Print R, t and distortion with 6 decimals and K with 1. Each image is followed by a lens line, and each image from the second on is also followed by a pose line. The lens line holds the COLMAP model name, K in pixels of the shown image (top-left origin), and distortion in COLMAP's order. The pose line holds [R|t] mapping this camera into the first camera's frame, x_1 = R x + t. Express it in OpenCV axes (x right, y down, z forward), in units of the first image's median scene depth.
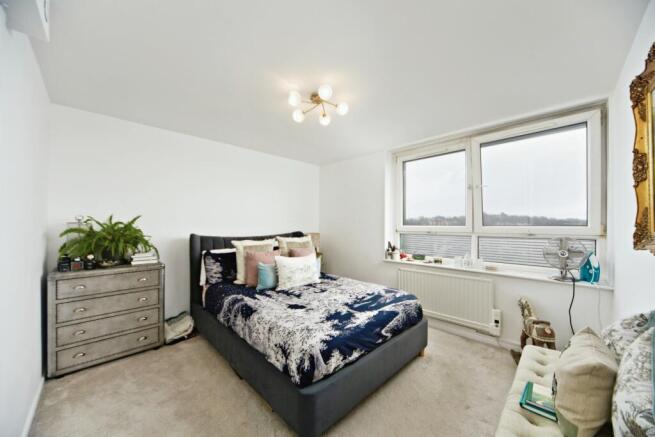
lens RADIAL K [[230.4, 0, 334.6], [0, 230.4, 221.6], [0, 0, 1]] dist [-0.014468, -0.000038]
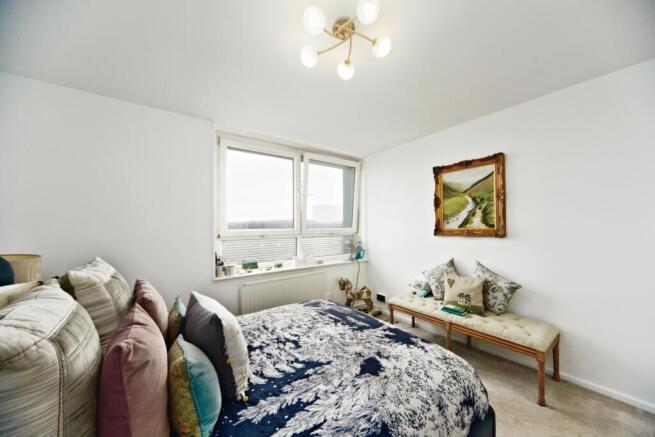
lens RADIAL K [[230.4, 0, 334.6], [0, 230.4, 221.6], [0, 0, 1]] dist [-0.014468, -0.000038]
pose [[0.161805, 0.020153, 0.986617, -0.695743], [-0.002456, 0.999797, -0.020019, 0.010866], [-0.986820, 0.000816, 0.161822, 0.902134]]
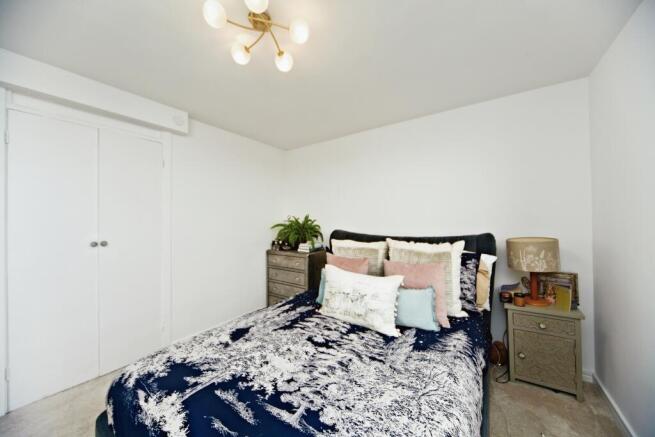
lens RADIAL K [[230.4, 0, 334.6], [0, 230.4, 221.6], [0, 0, 1]] dist [-0.014468, -0.000038]
pose [[0.169265, -0.003888, -0.985563, 0.547675], [0.018828, 0.999822, -0.000711, 0.018363], [0.985391, -0.018435, 0.169308, 1.068901]]
